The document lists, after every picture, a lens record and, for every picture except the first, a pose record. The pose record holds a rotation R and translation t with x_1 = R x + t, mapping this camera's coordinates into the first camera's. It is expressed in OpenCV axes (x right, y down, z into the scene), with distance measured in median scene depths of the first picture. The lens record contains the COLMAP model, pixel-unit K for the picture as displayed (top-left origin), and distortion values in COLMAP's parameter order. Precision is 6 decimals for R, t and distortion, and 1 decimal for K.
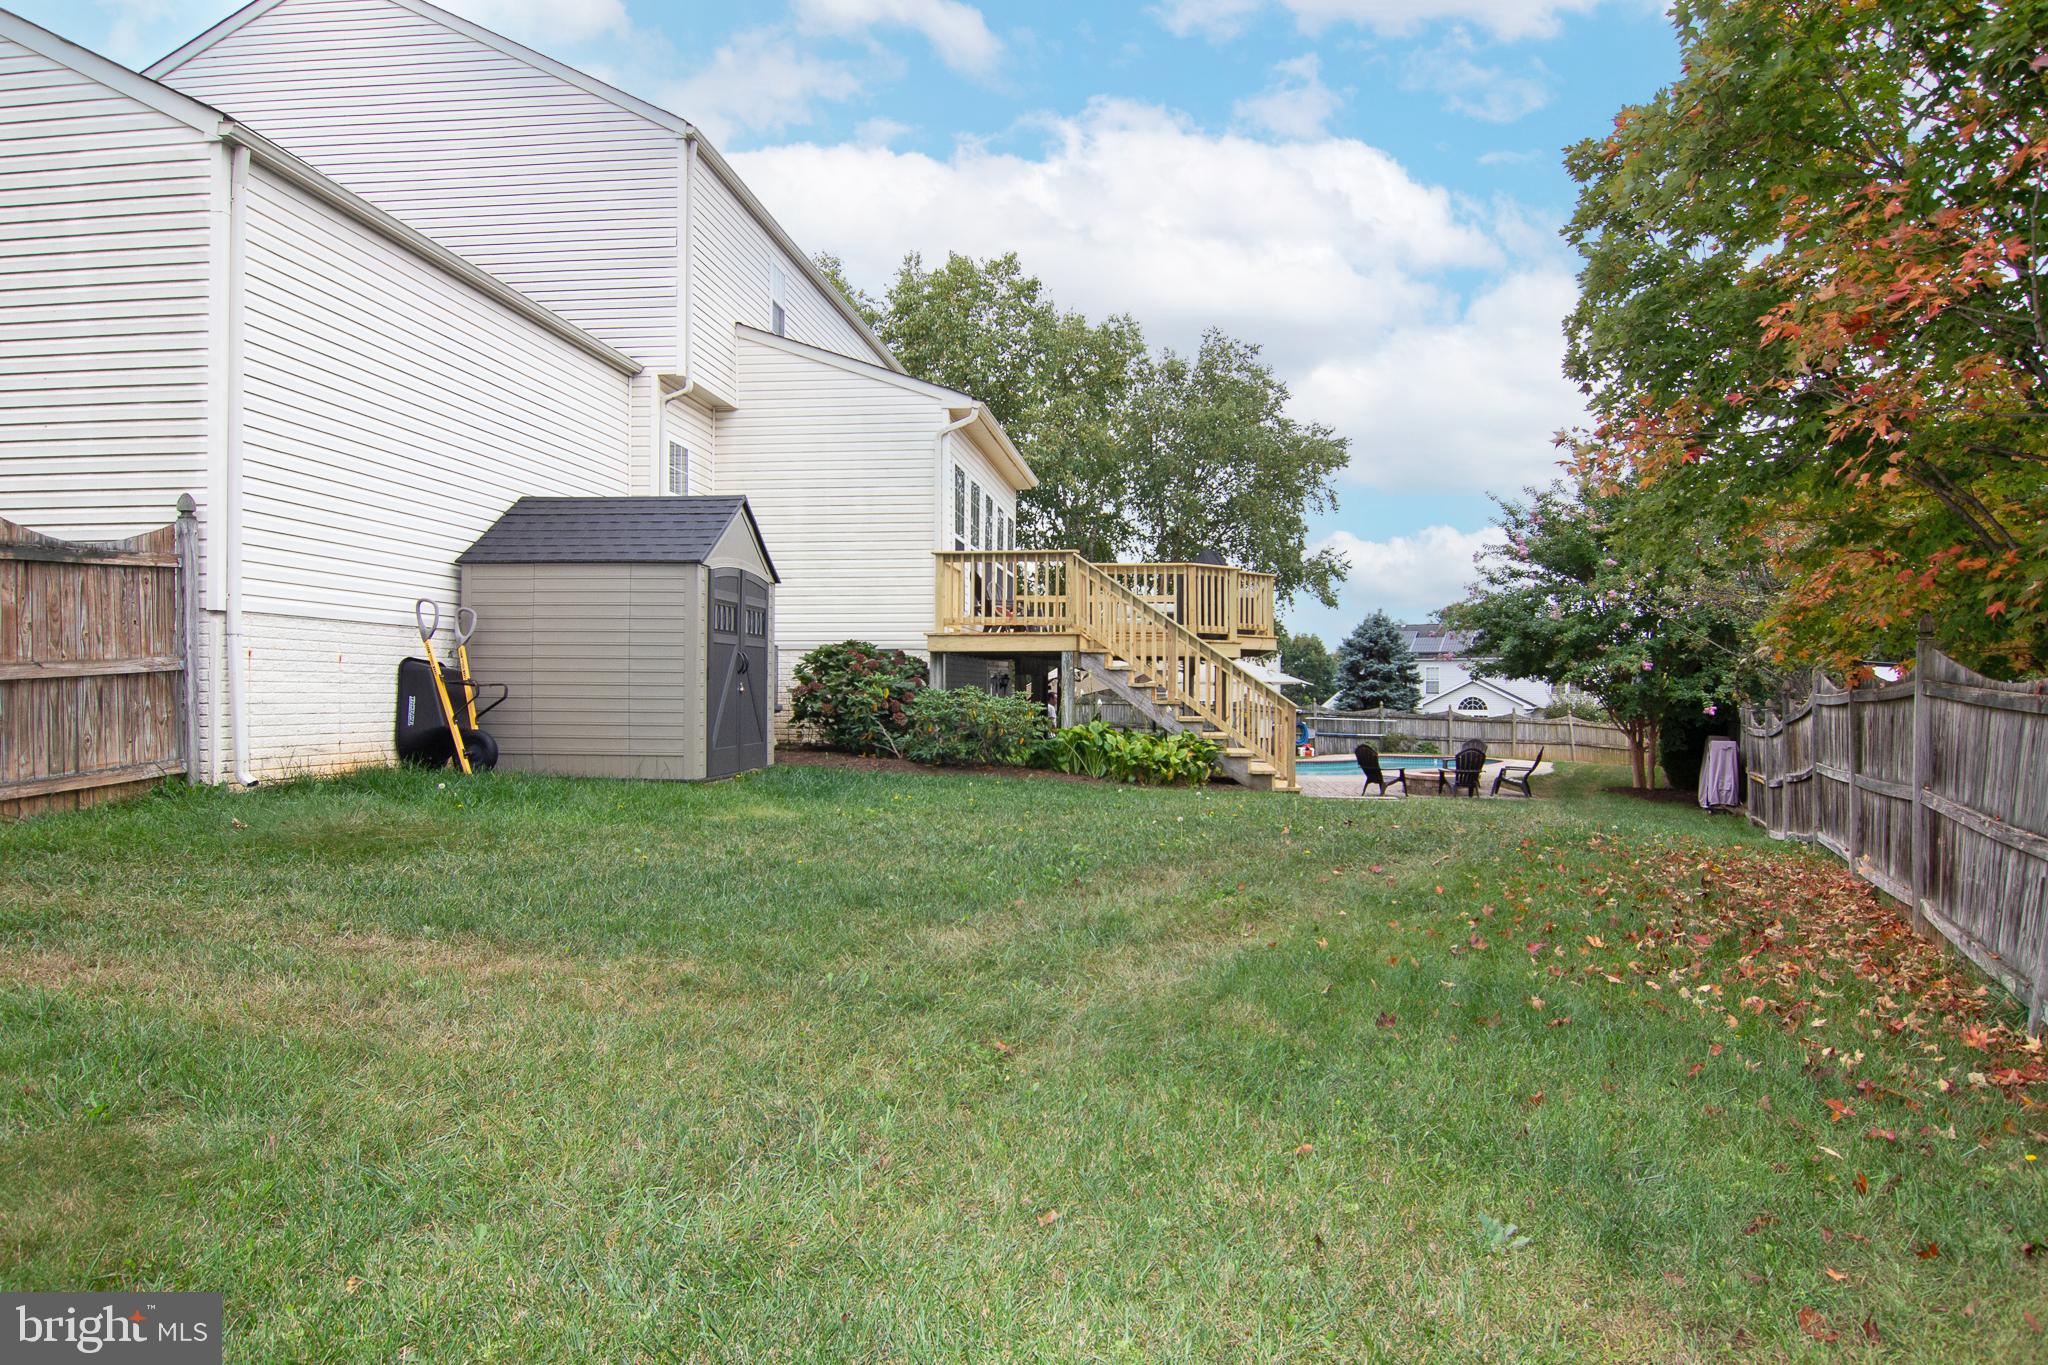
lens RADIAL K [[1249.9, 0, 1024.5], [0, 1249.9, 683.5], [0, 0, 1]] dist [-0.011132, -0.007522]
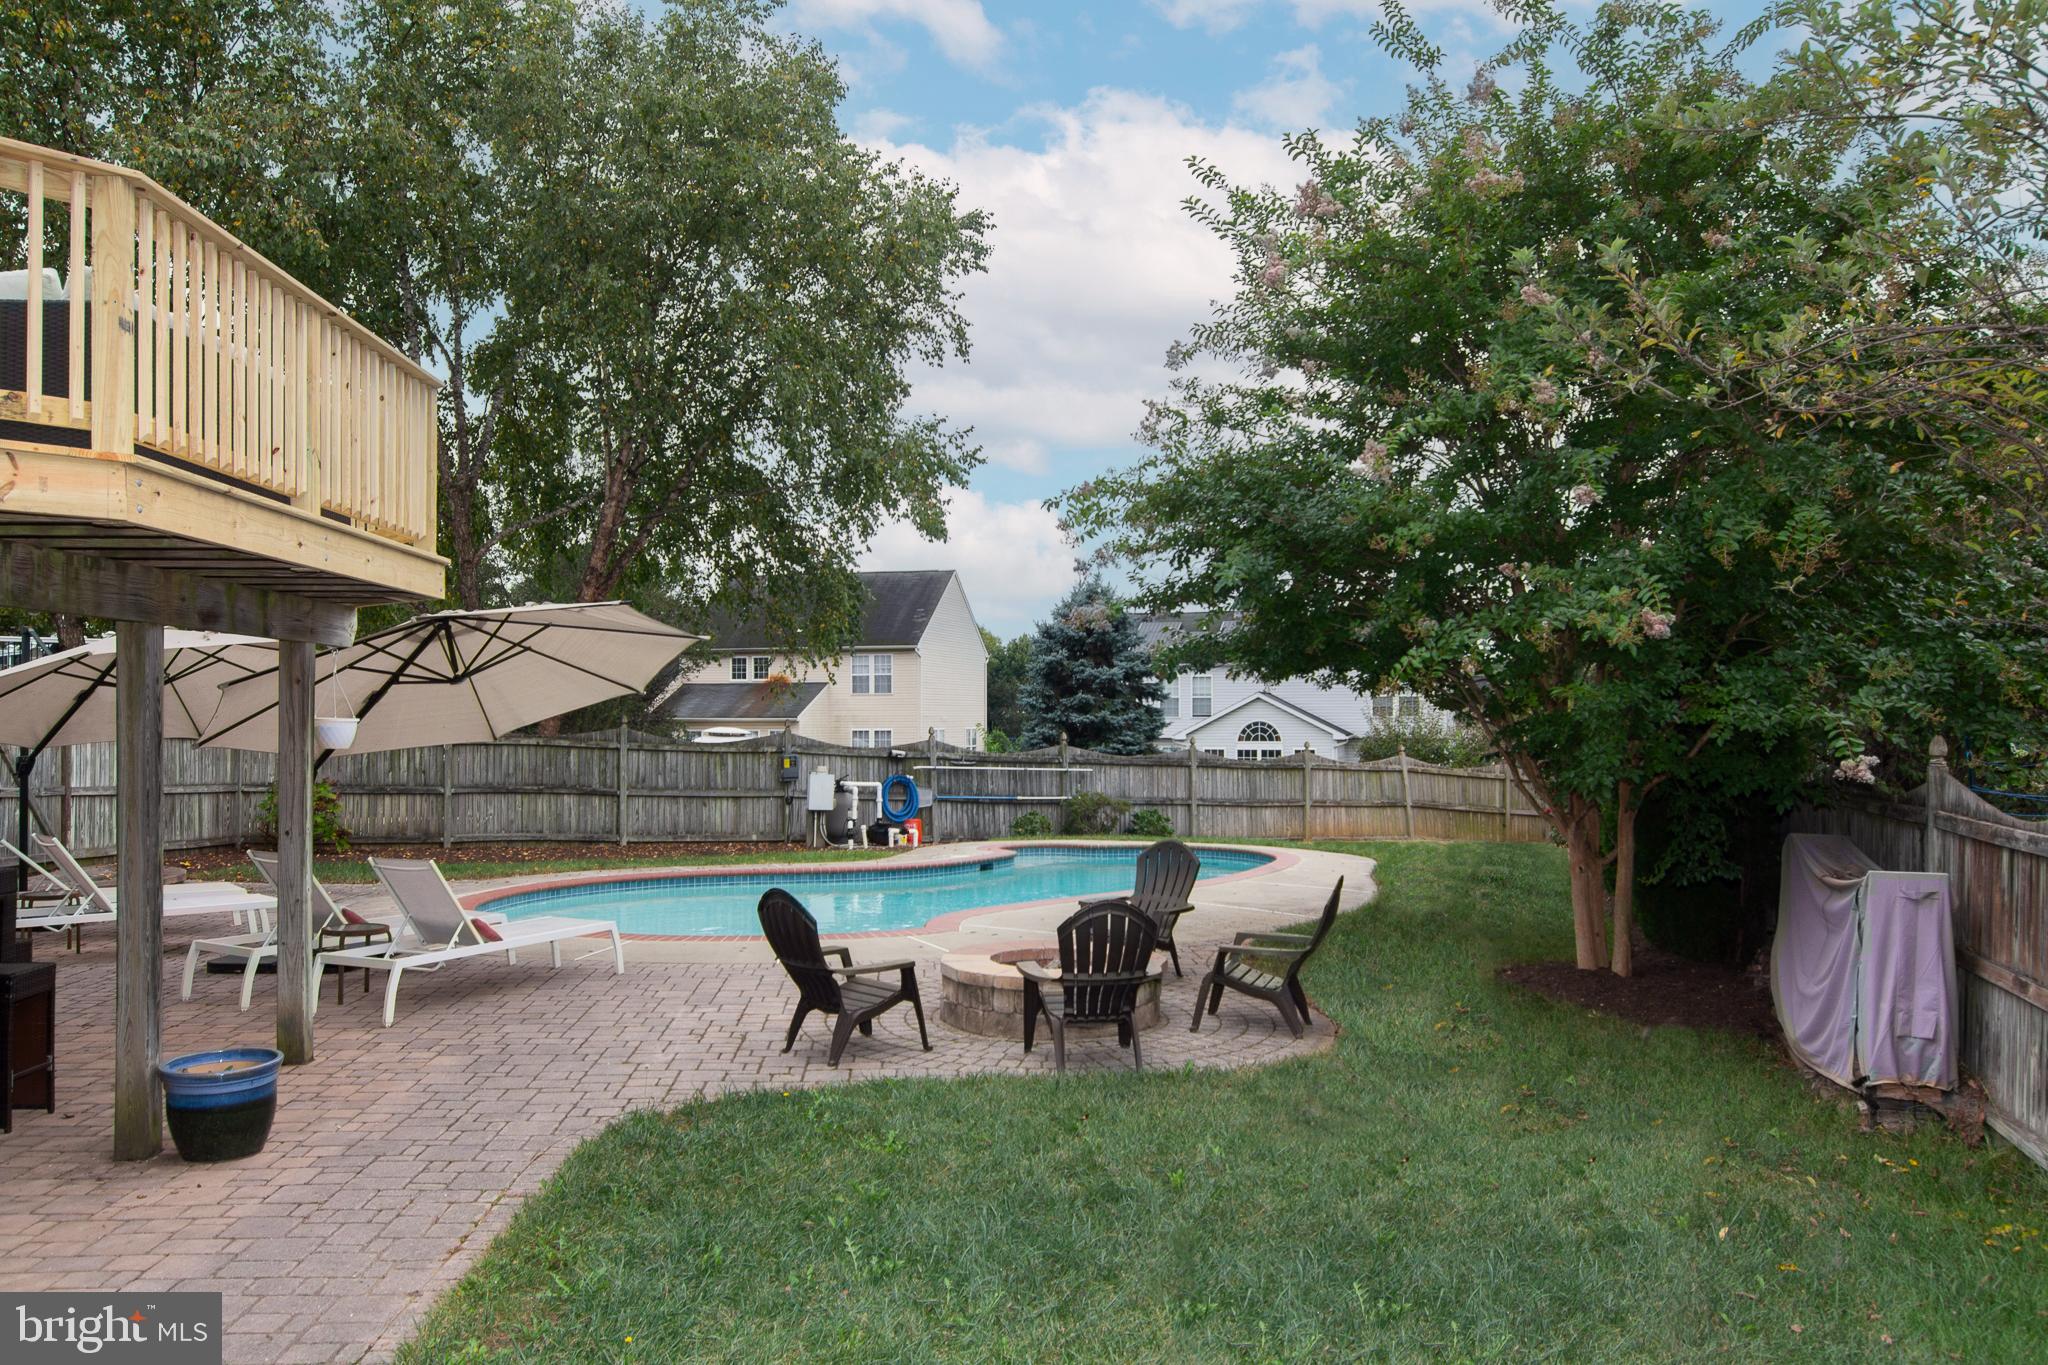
lens RADIAL K [[1636.4, 0, 1023.3], [0, 1636.4, 689.9], [0, 0, 1]] dist [0.010763, 0.003232]
pose [[0.982427, -0.002653, 0.186627, 0.146913], [0.004437, 0.999948, -0.009143, 0.002702], [-0.186593, 0.009810, 0.982388, 0.342645]]
